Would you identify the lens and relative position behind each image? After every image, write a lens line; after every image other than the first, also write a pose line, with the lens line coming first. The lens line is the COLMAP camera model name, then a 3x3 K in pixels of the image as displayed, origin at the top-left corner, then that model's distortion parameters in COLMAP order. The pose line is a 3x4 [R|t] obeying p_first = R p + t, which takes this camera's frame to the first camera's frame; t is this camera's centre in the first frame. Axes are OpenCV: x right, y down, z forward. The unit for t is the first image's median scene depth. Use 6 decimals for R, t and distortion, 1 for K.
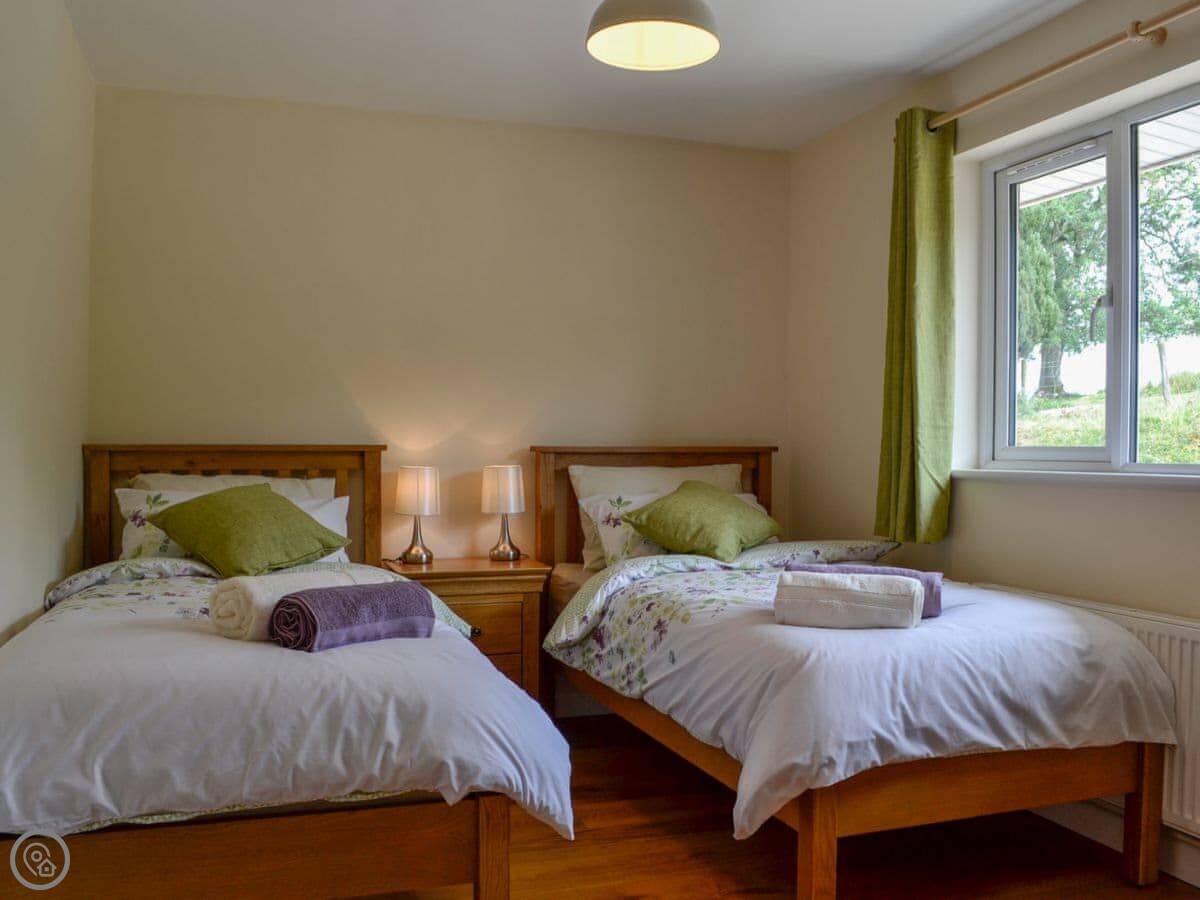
lens RADIAL K [[1042.8, 0, 575.7], [0, 1042.8, 455.4], [0, 0, 1]] dist [-0.068371, 0.001777]
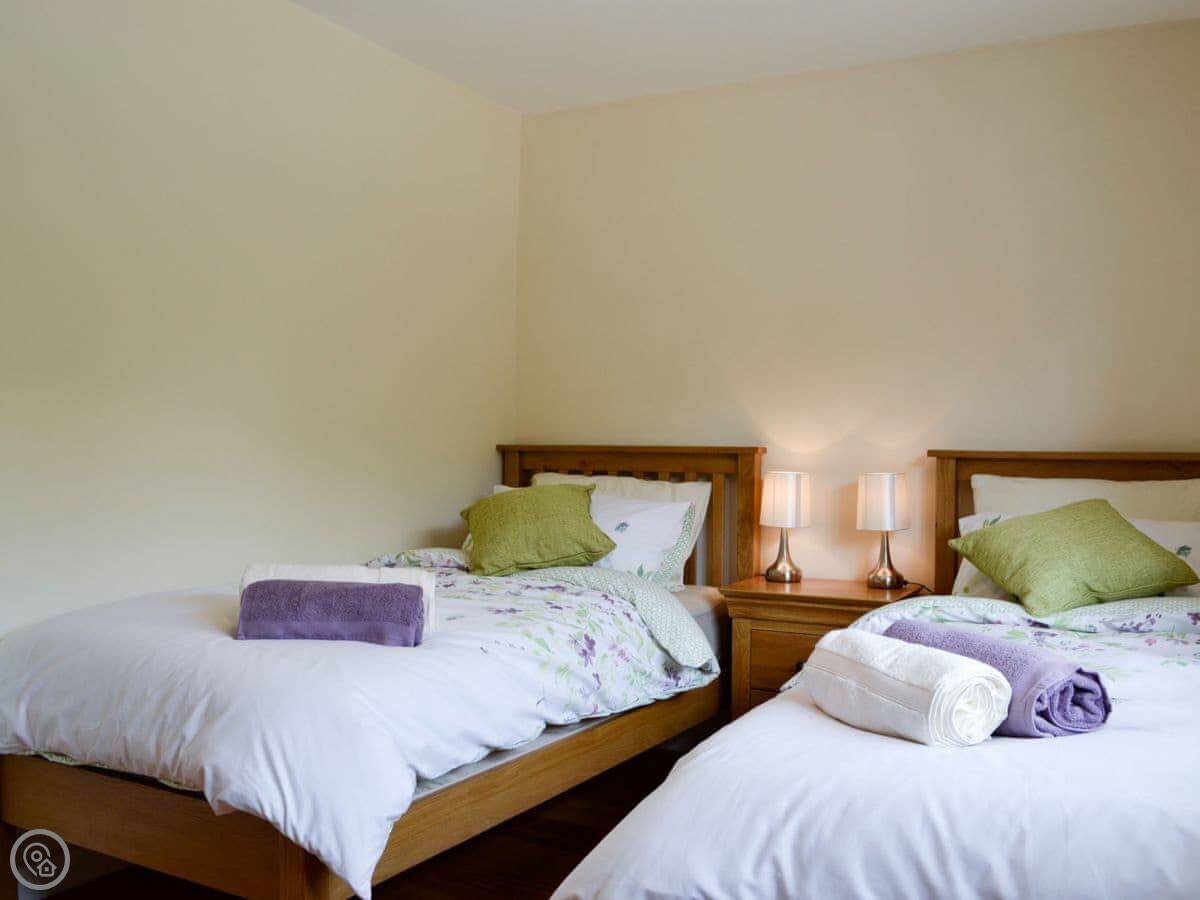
lens RADIAL K [[1042.8, 0, 575.7], [0, 1042.8, 455.4], [0, 0, 1]] dist [-0.068371, 0.001777]
pose [[0.707331, 0.008949, -0.706826, 0.407984], [-0.016585, 0.999855, -0.003938, 0.004001], [0.706688, 0.014508, 0.707377, 0.297986]]
